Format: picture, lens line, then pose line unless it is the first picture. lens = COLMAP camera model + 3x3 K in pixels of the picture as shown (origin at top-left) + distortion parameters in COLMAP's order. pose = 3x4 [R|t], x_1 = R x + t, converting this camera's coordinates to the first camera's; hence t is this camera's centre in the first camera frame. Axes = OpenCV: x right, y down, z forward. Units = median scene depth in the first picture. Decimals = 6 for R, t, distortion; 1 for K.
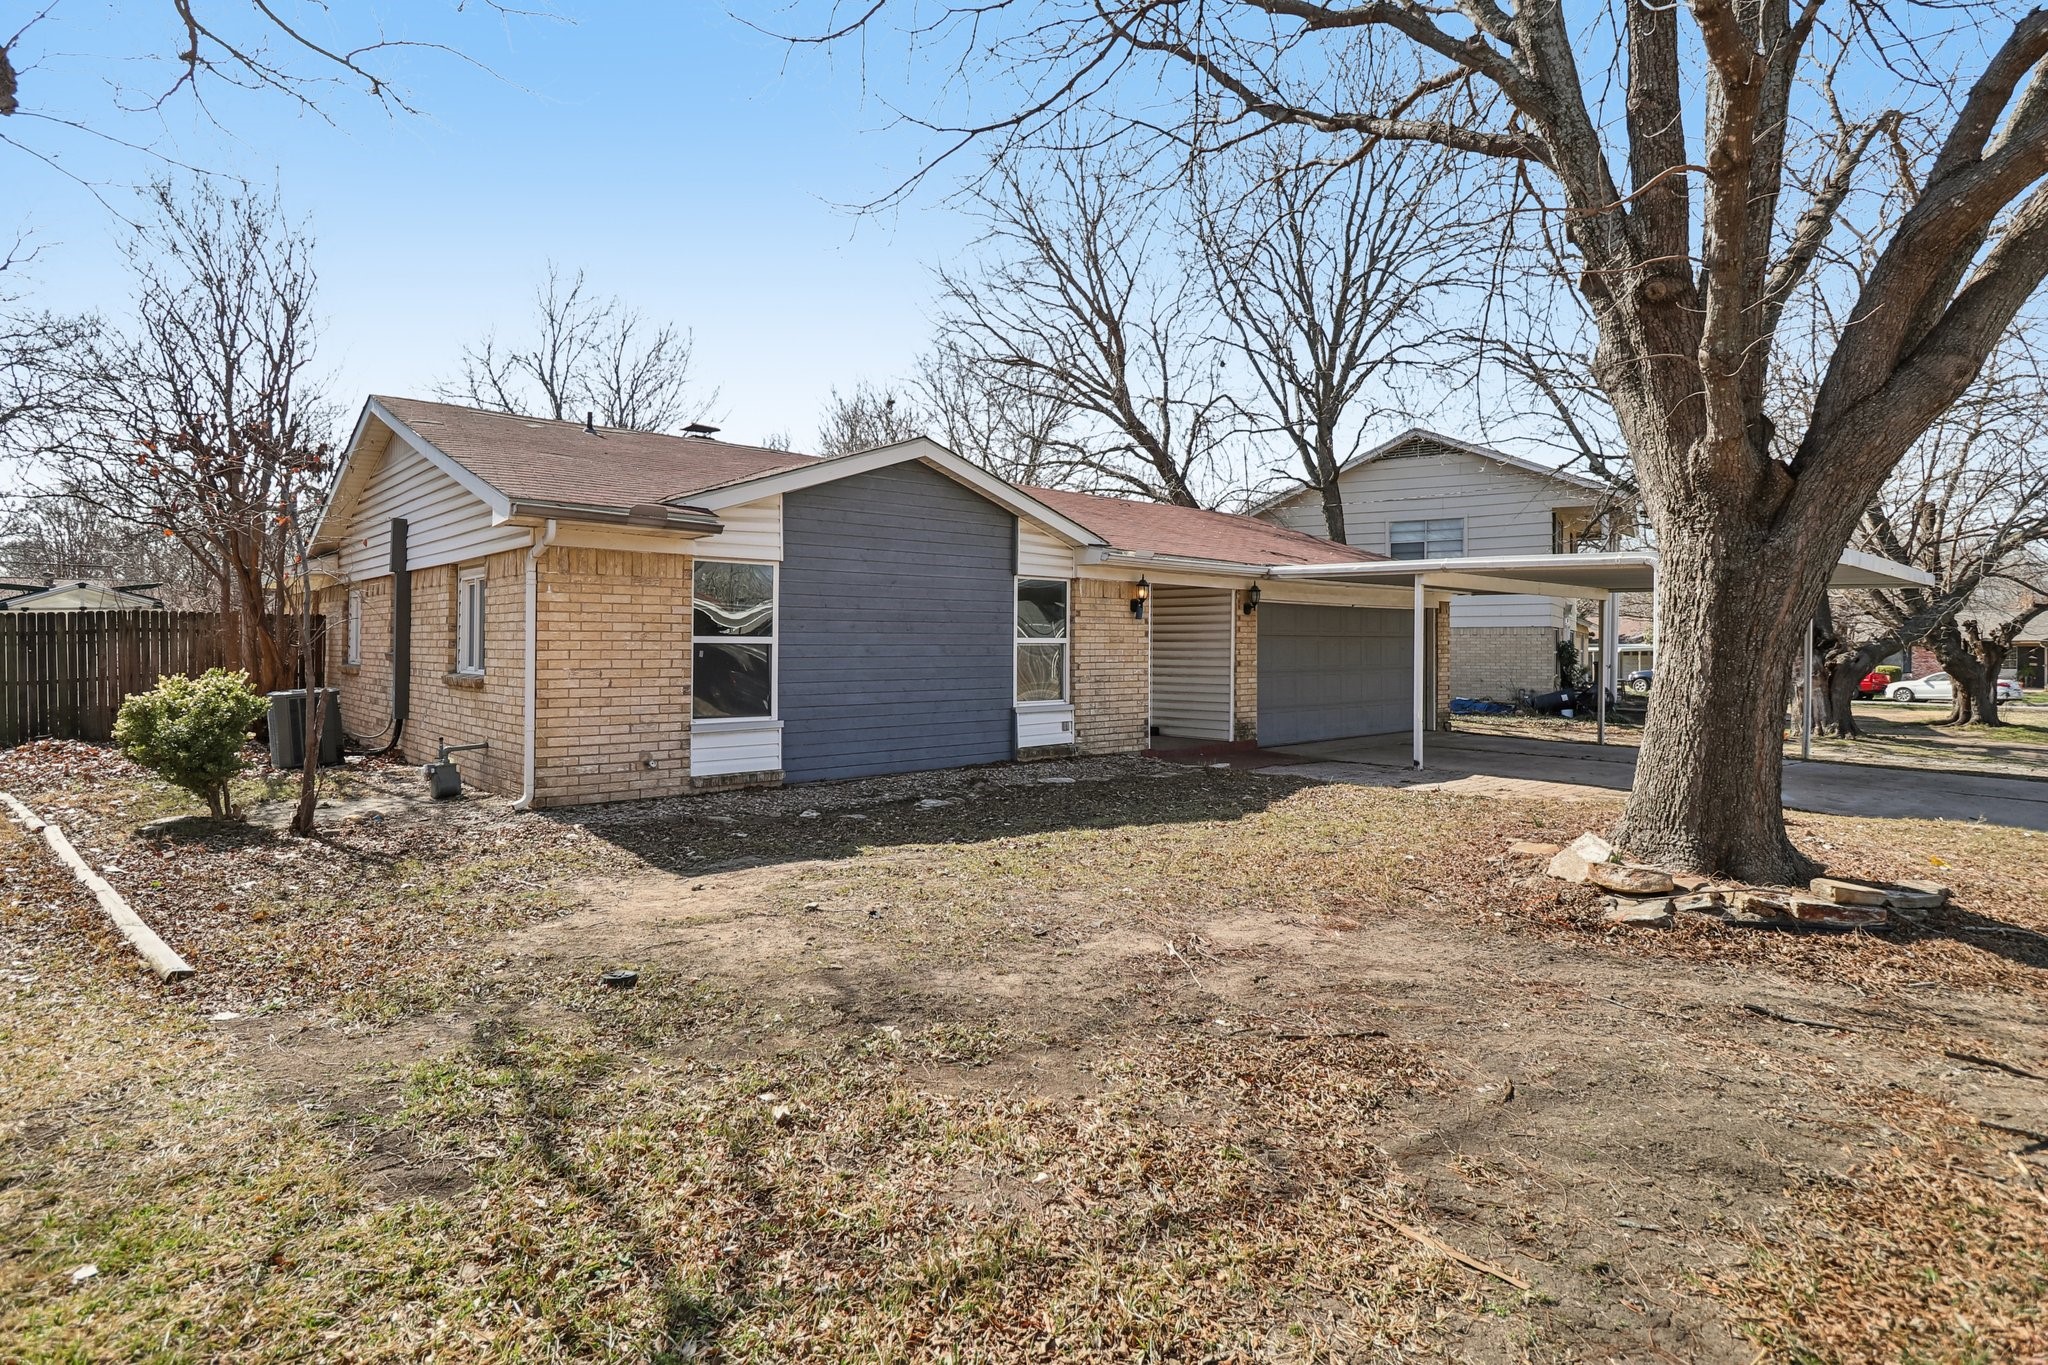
lens RADIAL K [[1045.5, 0, 1026.1], [0, 1045.5, 640.9], [0, 0, 1]] dist [0.023239, 0.000011]
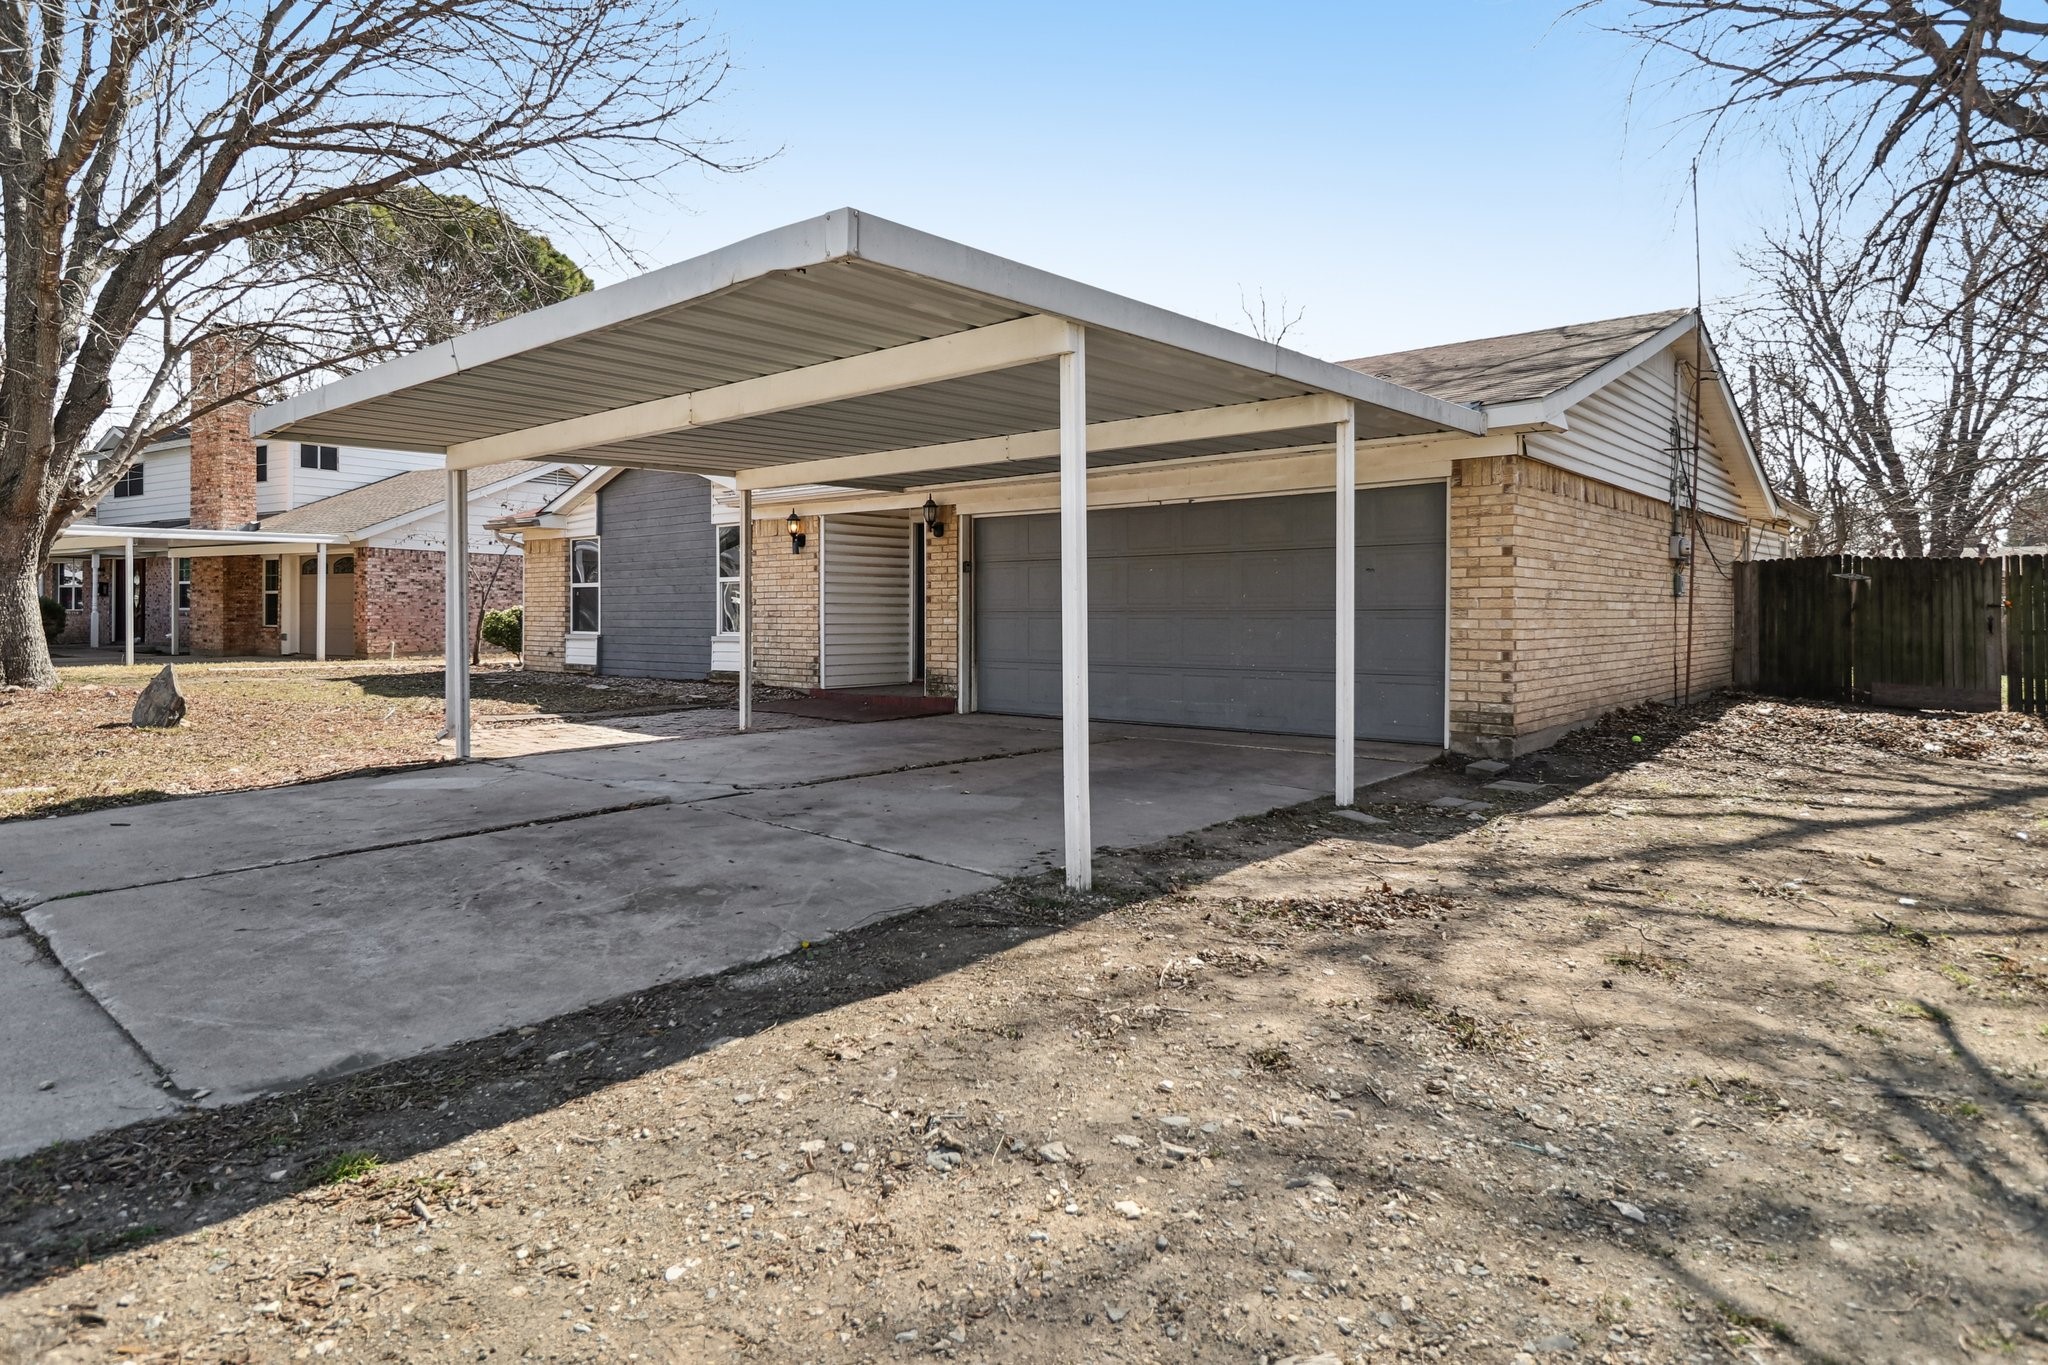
lens RADIAL K [[1173.6, 0, 1021.0], [0, 1173.6, 608.5], [0, 0, 1]] dist [0.000690, -0.000001]
pose [[0.125403, -0.003591, -0.992099, 1.506174], [0.009385, 0.999953, -0.002433, 0.043104], [0.992061, -0.009006, 0.125431, 1.311606]]
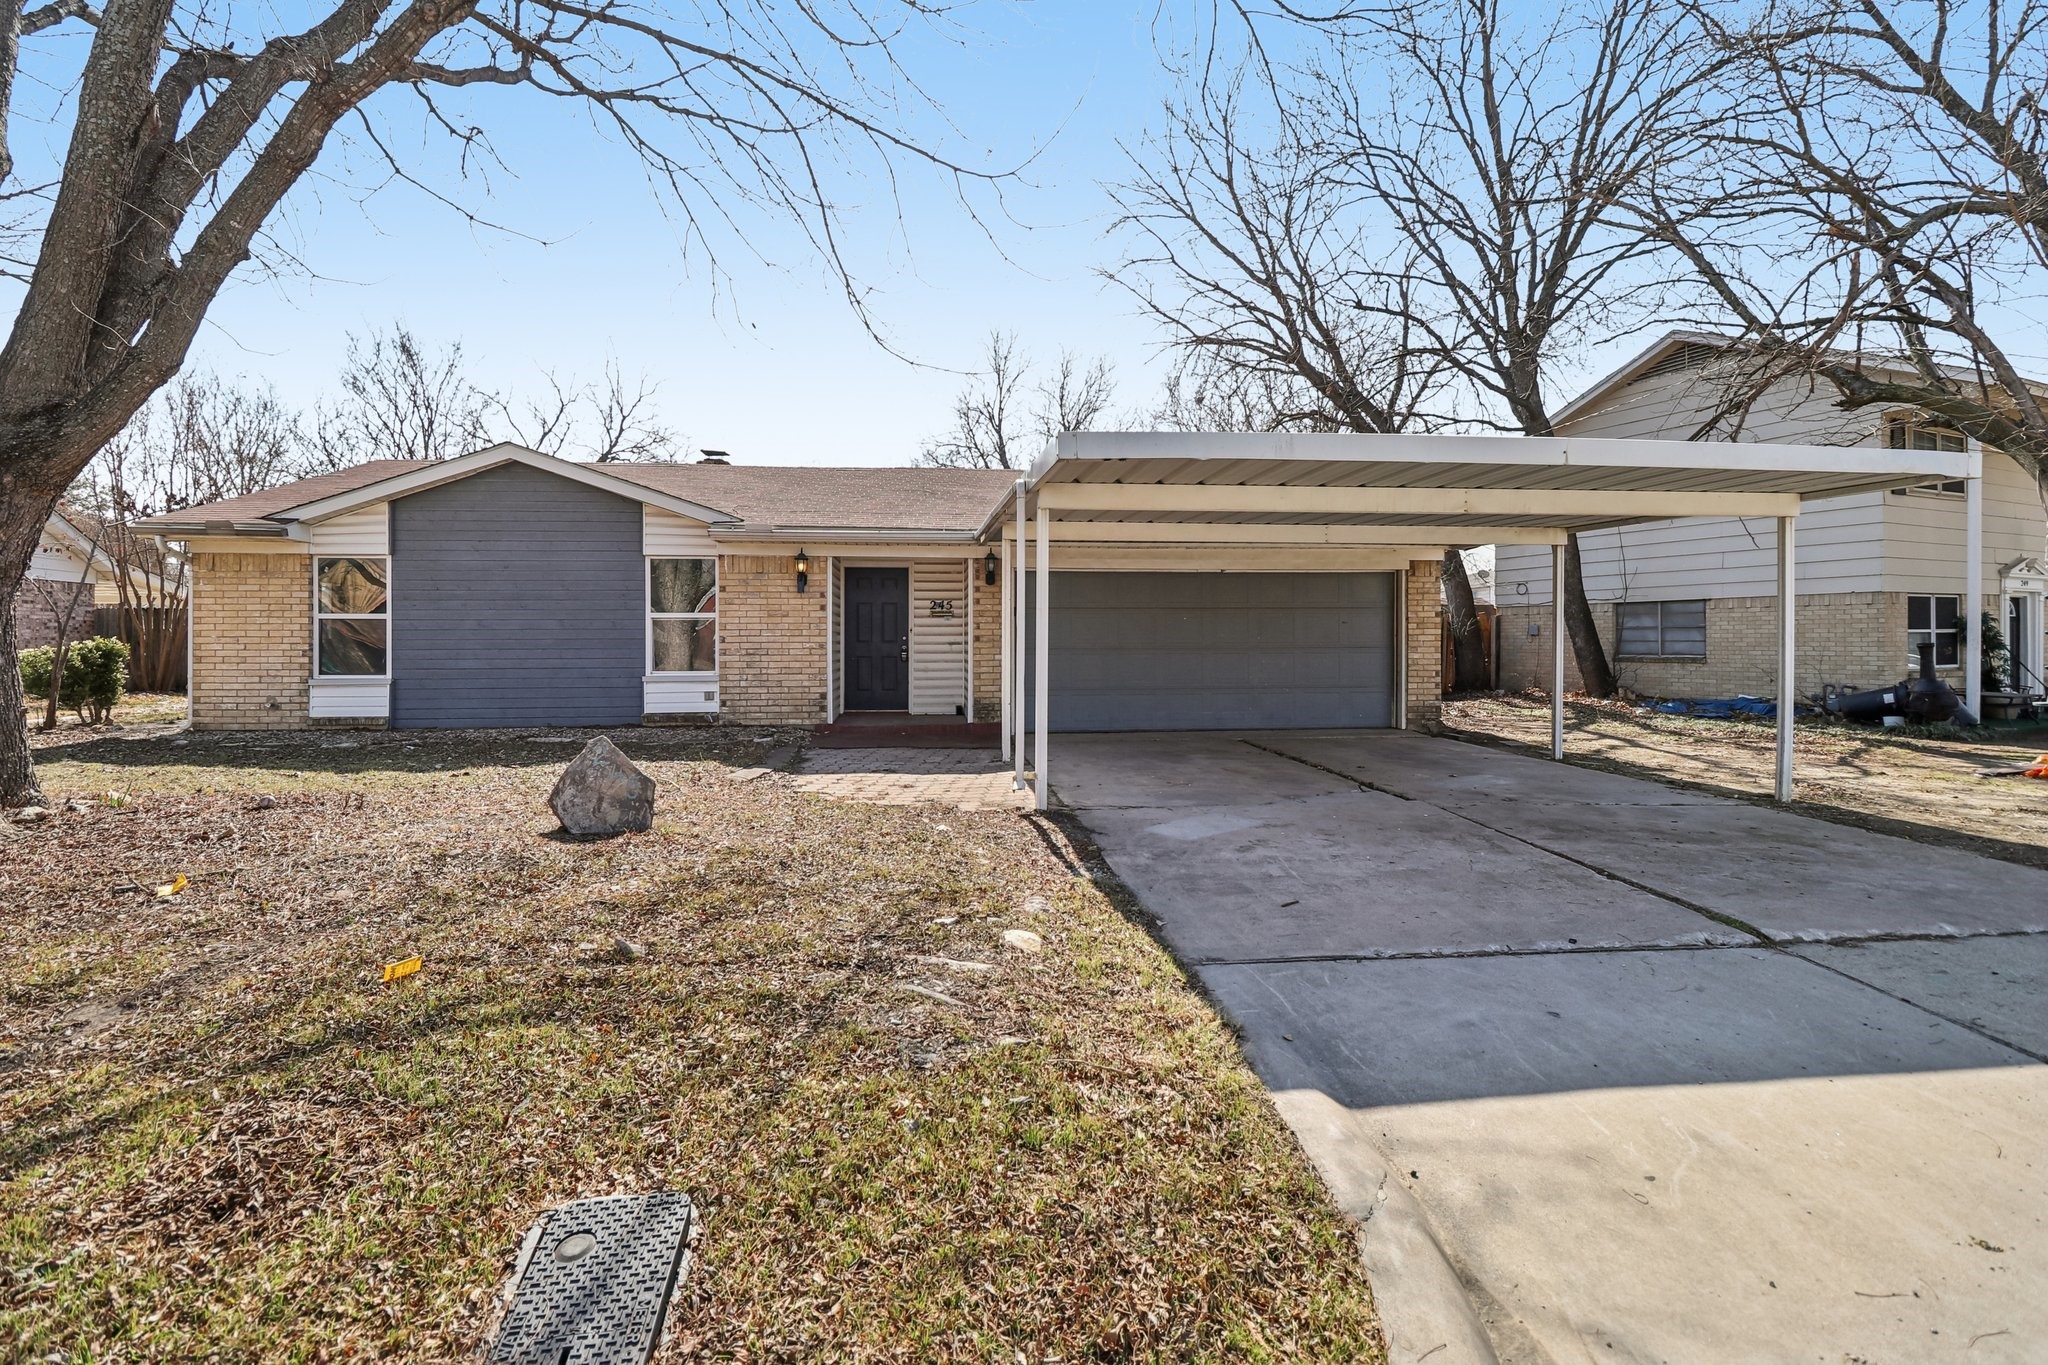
lens RADIAL K [[940.3, 0, 1024.1], [0, 940.3, 646.8], [0, 0, 1]] dist [-0.001020, -0.000087]
pose [[0.807737, -0.003068, -0.589535, 0.993004], [0.007492, 0.999959, 0.005060, 0.034110], [0.589495, -0.008504, 0.807727, 0.487625]]
